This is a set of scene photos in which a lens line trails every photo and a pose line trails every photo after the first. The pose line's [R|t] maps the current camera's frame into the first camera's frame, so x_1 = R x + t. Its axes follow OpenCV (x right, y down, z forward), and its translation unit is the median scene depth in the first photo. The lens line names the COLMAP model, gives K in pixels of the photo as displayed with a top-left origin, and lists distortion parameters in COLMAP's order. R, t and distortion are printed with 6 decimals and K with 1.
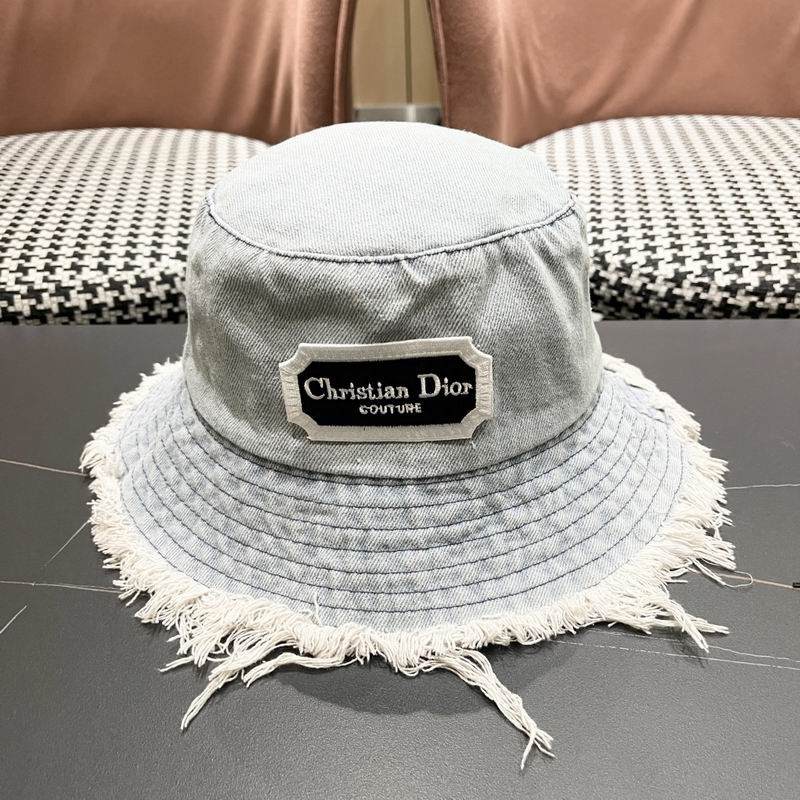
lens RADIAL K [[868.8, 0, 400.7], [0, 868.8, 402.6], [0, 0, 1]] dist [0.012228, 0.000000]
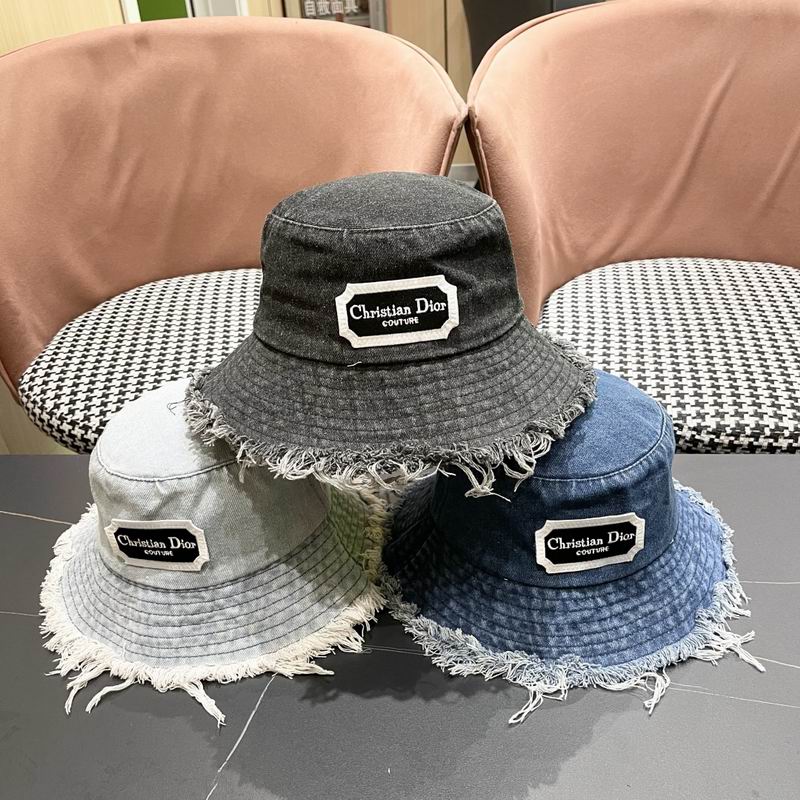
lens RADIAL K [[874.0, 0, 388.0], [0, 874.0, 385.9], [0, 0, 1]] dist [0.018450, 0.000000]
pose [[0.999014, -0.003016, -0.044294, -0.078237], [0.002498, 0.999928, -0.011738, -0.178882], [0.044326, 0.011615, 0.998950, -0.495203]]
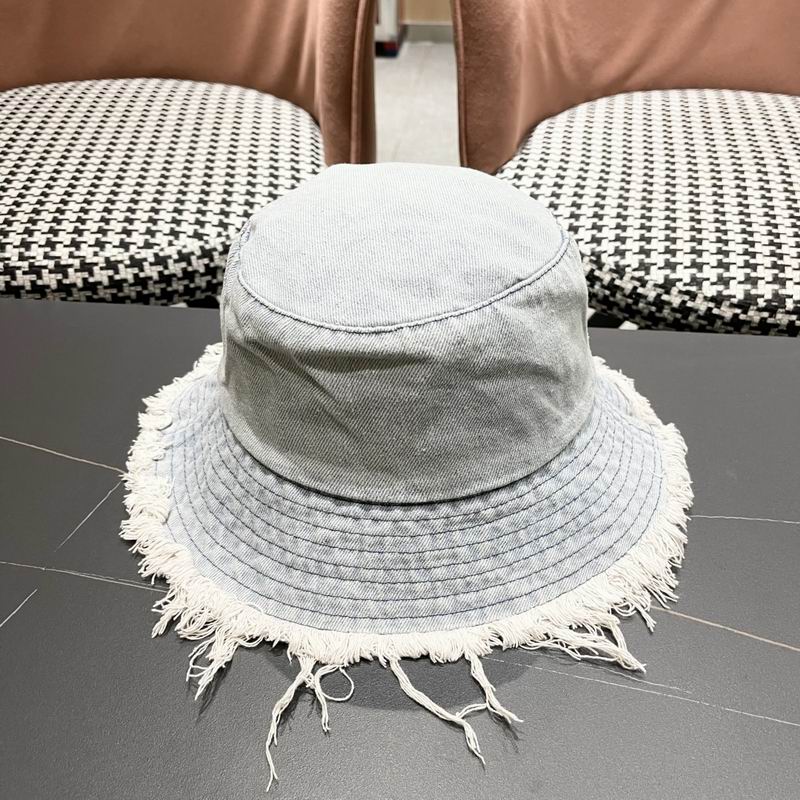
lens RADIAL K [[868.8, 0, 400.4], [0, 868.8, 406.2], [0, 0, 1]] dist [0.012228, 0.000000]
pose [[0.997142, 0.057807, -0.048651, 0.058300], [-0.051921, 0.992055, 0.114589, -0.098668], [0.054889, -0.111735, 0.992221, -0.061749]]
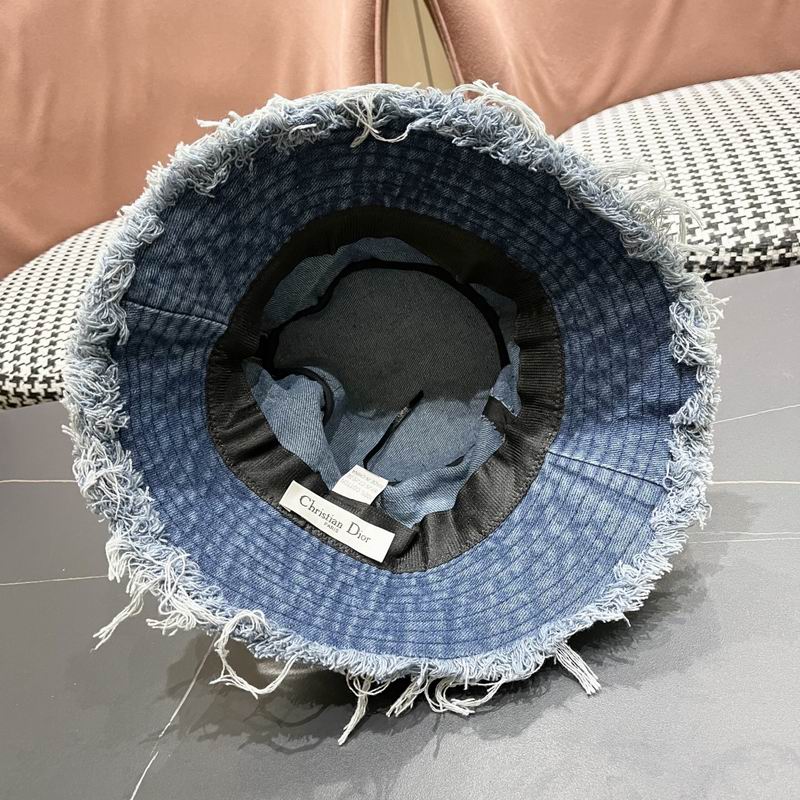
lens RADIAL K [[868.8, 0, 388.4], [0, 868.8, 396.7], [0, 0, 1]] dist [0.012228, 0.000000]
pose [[0.981257, -0.166016, -0.097844, -0.007460], [0.168126, 0.985671, 0.013680, -0.025952], [0.094171, -0.029874, 0.995108, -0.231706]]
